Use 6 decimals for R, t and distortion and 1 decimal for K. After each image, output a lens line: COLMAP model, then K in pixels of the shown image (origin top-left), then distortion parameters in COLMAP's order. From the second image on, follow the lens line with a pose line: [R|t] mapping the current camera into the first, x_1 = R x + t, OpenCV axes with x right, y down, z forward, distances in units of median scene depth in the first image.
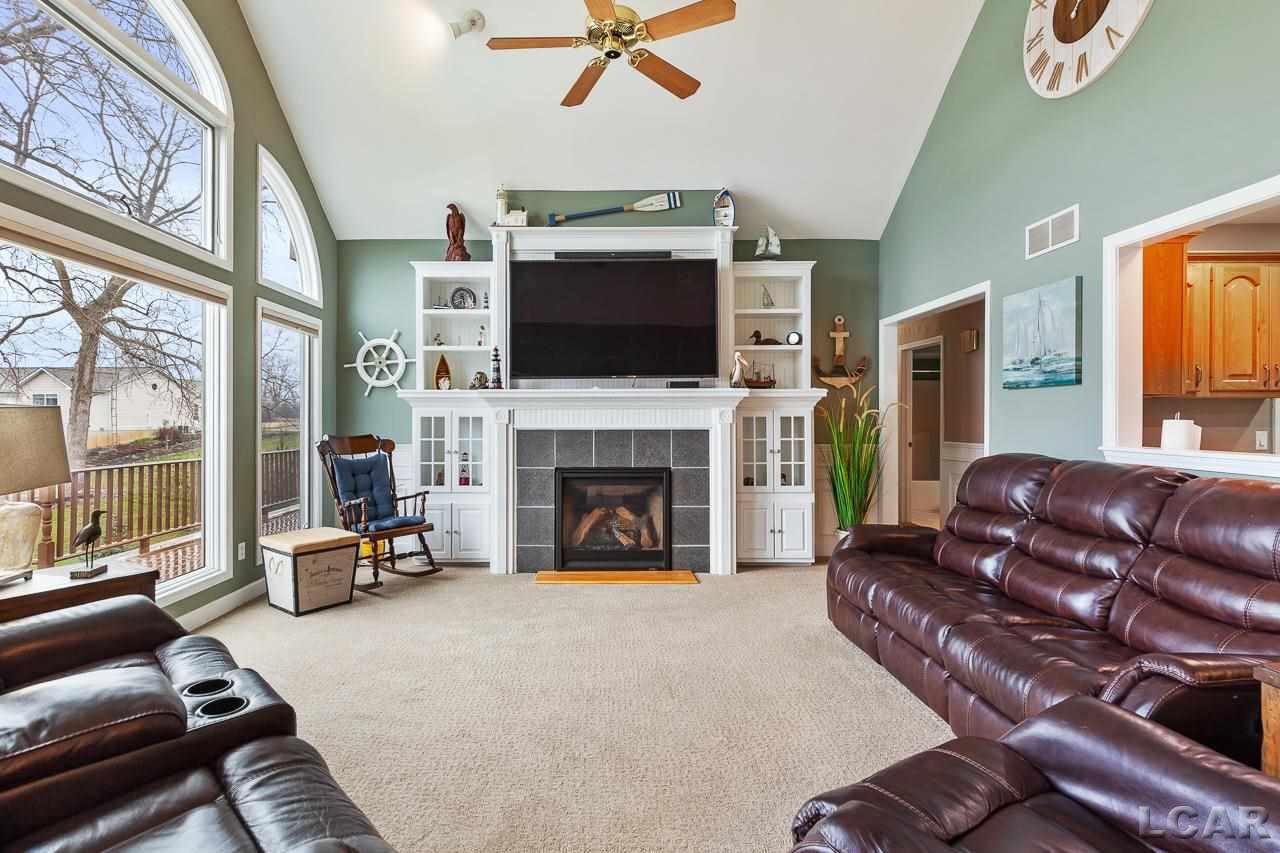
lens RADIAL K [[602.6, 0, 596.1], [0, 602.6, 419.6], [0, 0, 1]] dist [0.008234, 0.000163]
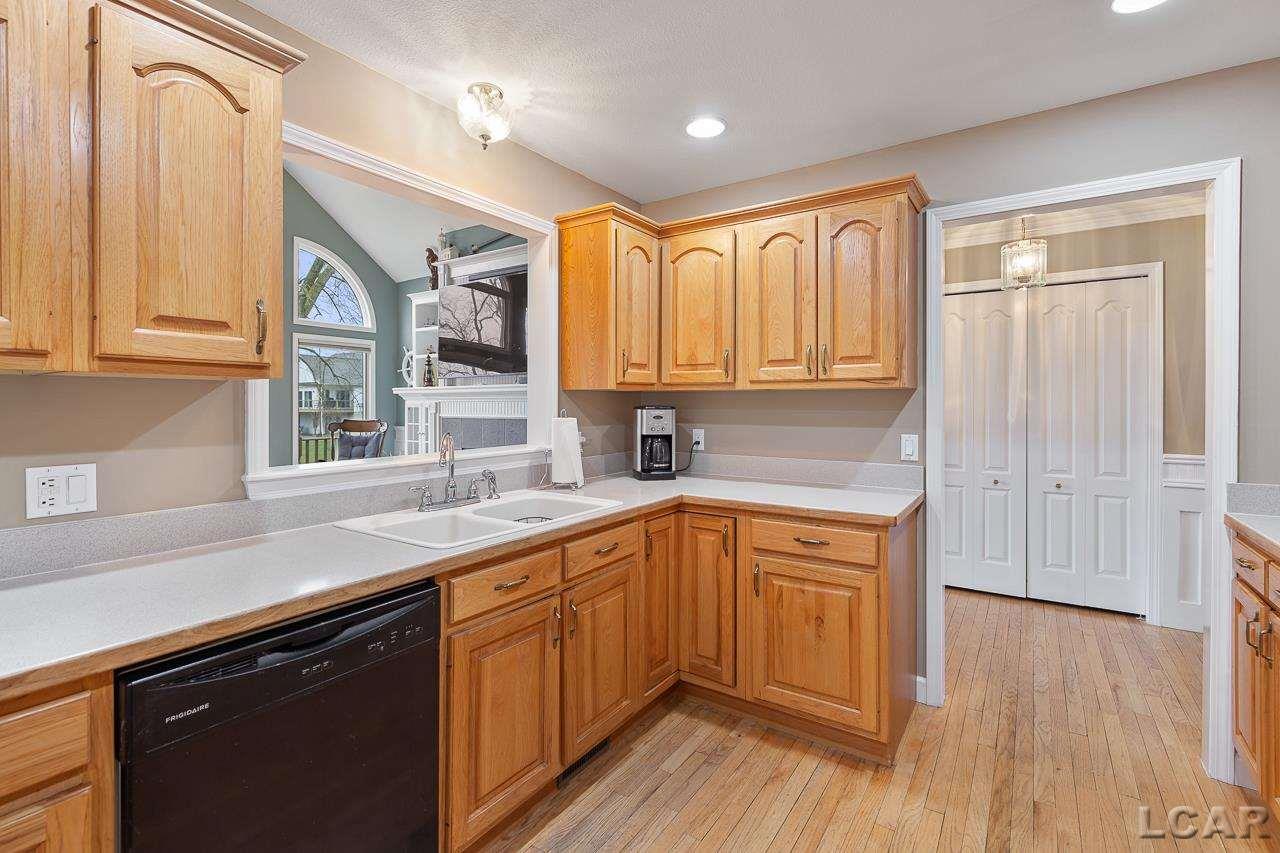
lens RADIAL K [[588.2, 0, 633.7], [0, 588.2, 413.3], [0, 0, 1]] dist [0.010037, 0.001396]
pose [[0.825412, 0.010138, -0.564440, 0.927285], [-0.003922, 0.999918, 0.012223, -0.009728], [0.564517, -0.007875, 0.825384, 0.185572]]
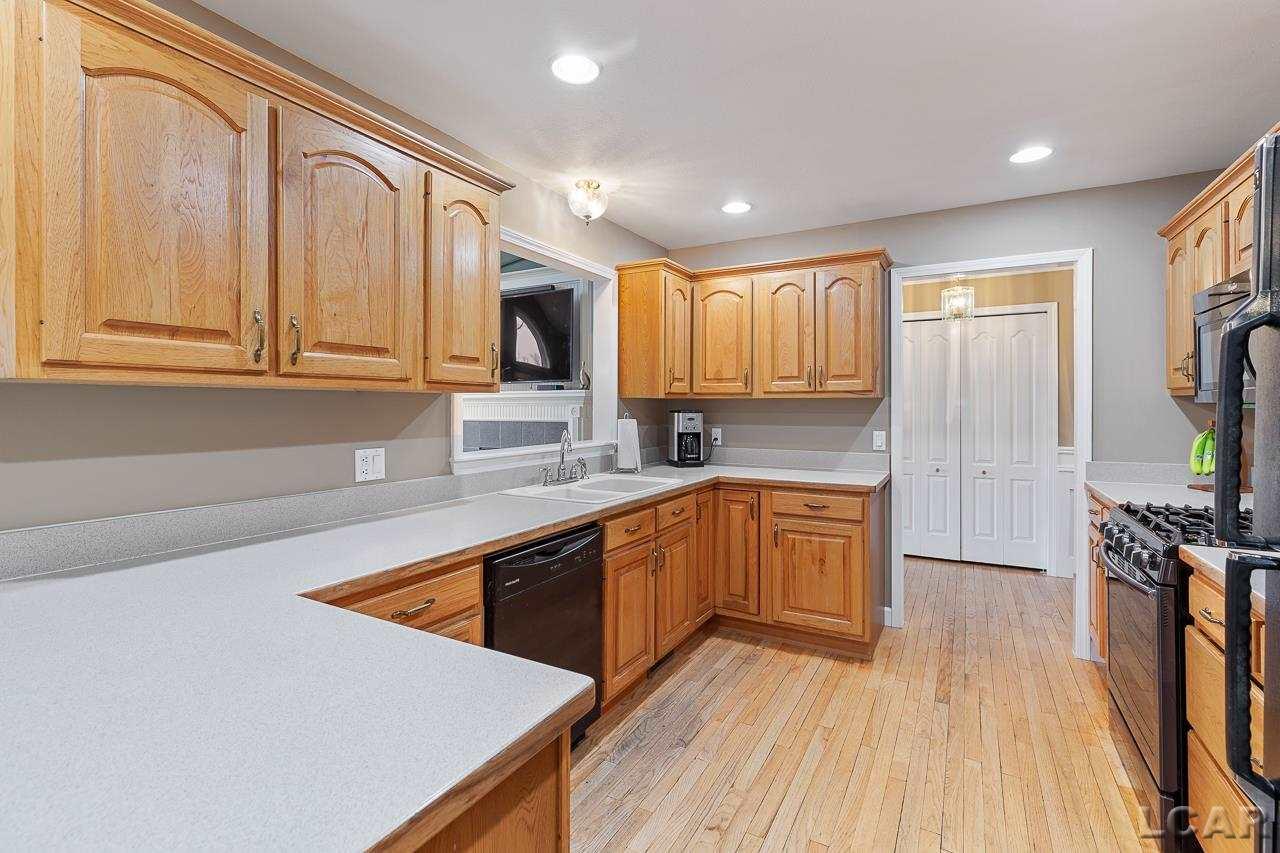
lens RADIAL K [[588.2, 0, 633.0], [0, 588.2, 415.4], [0, 0, 1]] dist [0.010037, 0.001396]
pose [[0.867844, 0.007789, -0.496776, 0.930272], [-0.004120, 0.999956, 0.008482, -0.009707], [0.496820, -0.005314, 0.867837, -0.018388]]
